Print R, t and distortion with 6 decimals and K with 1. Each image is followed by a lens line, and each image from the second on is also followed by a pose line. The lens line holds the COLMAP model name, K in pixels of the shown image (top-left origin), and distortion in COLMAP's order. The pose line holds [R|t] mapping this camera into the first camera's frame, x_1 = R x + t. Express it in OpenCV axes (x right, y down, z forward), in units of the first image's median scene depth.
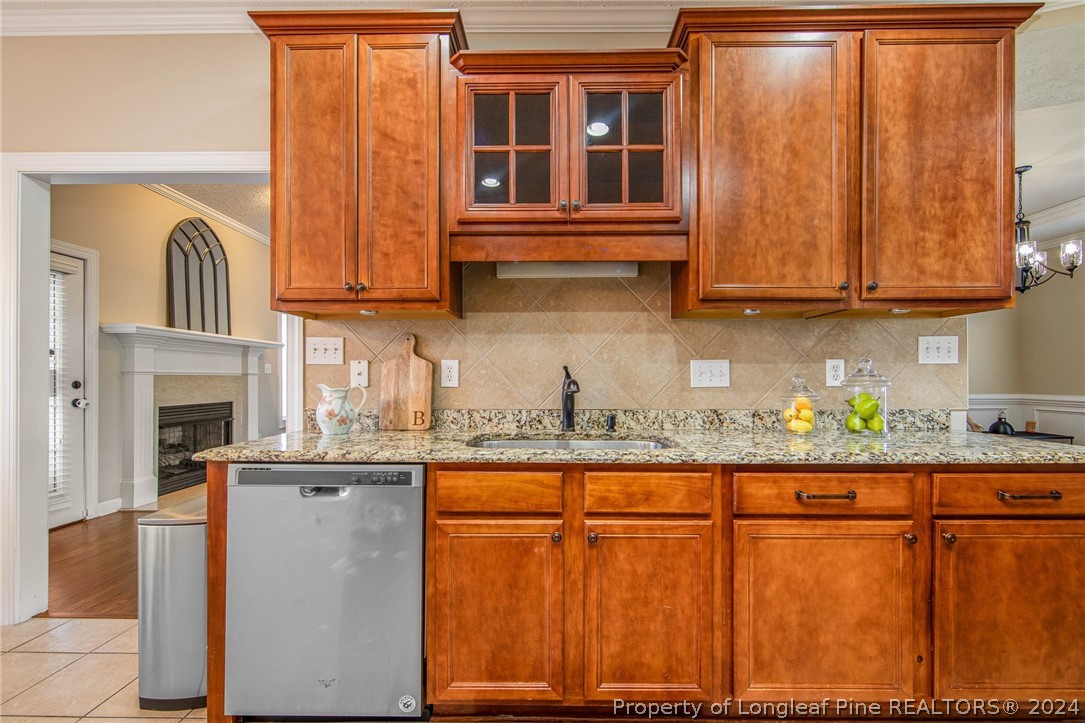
lens RADIAL K [[433.3, 0, 545.4], [0, 433.3, 379.9], [0, 0, 1]] dist [-0.006003, 0.000727]
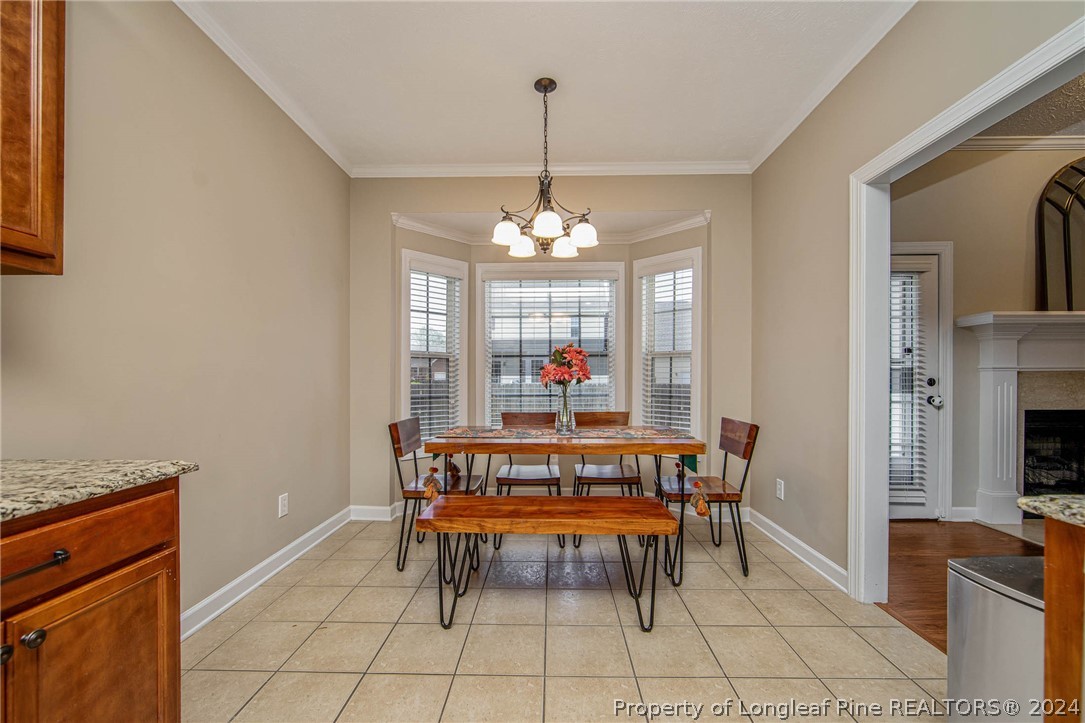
lens RADIAL K [[439.5, 0, 542.9], [0, 439.5, 377.3], [0, 0, 1]] dist [-0.010328, 0.001386]
pose [[-0.018018, 0.000699, -0.999837, -0.120032], [0.000969, 0.999999, 0.000682, -0.001761], [0.999837, -0.000956, -0.018018, 0.221088]]
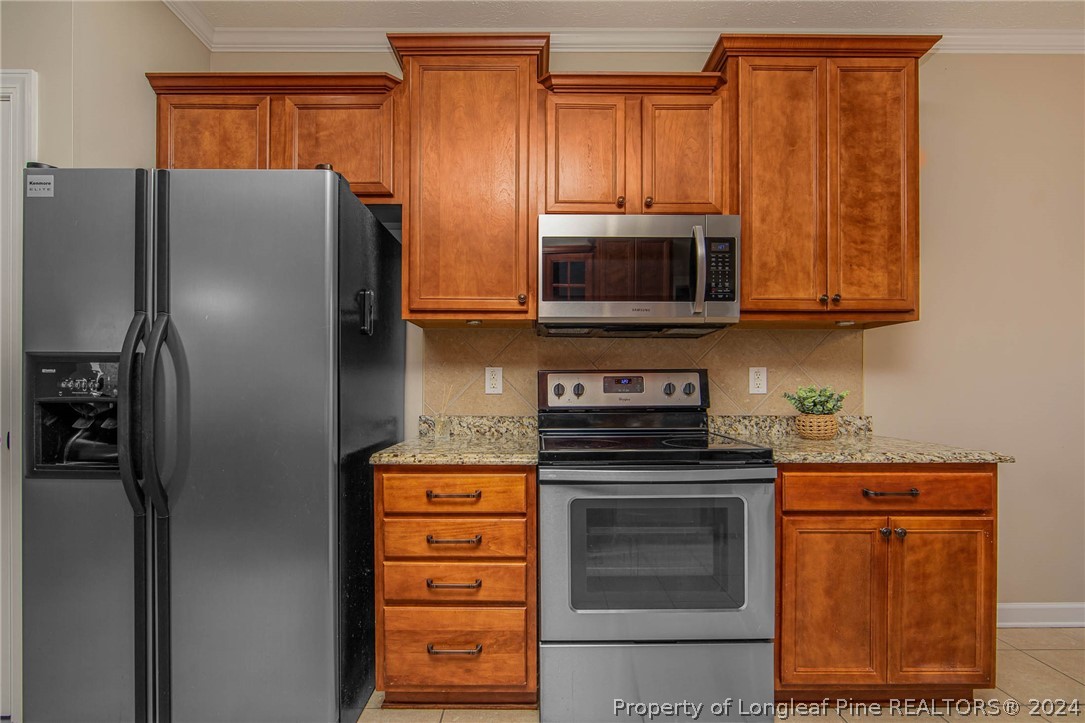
lens RADIAL K [[442.8, 0, 548.3], [0, 442.8, 390.1], [0, 0, 1]] dist [-0.006722, -0.000076]
pose [[-0.999992, -0.000150, -0.004098, 0.075945], [-0.000159, 0.999997, 0.002368, 0.001867], [0.004098, 0.002369, -0.999989, 0.471773]]
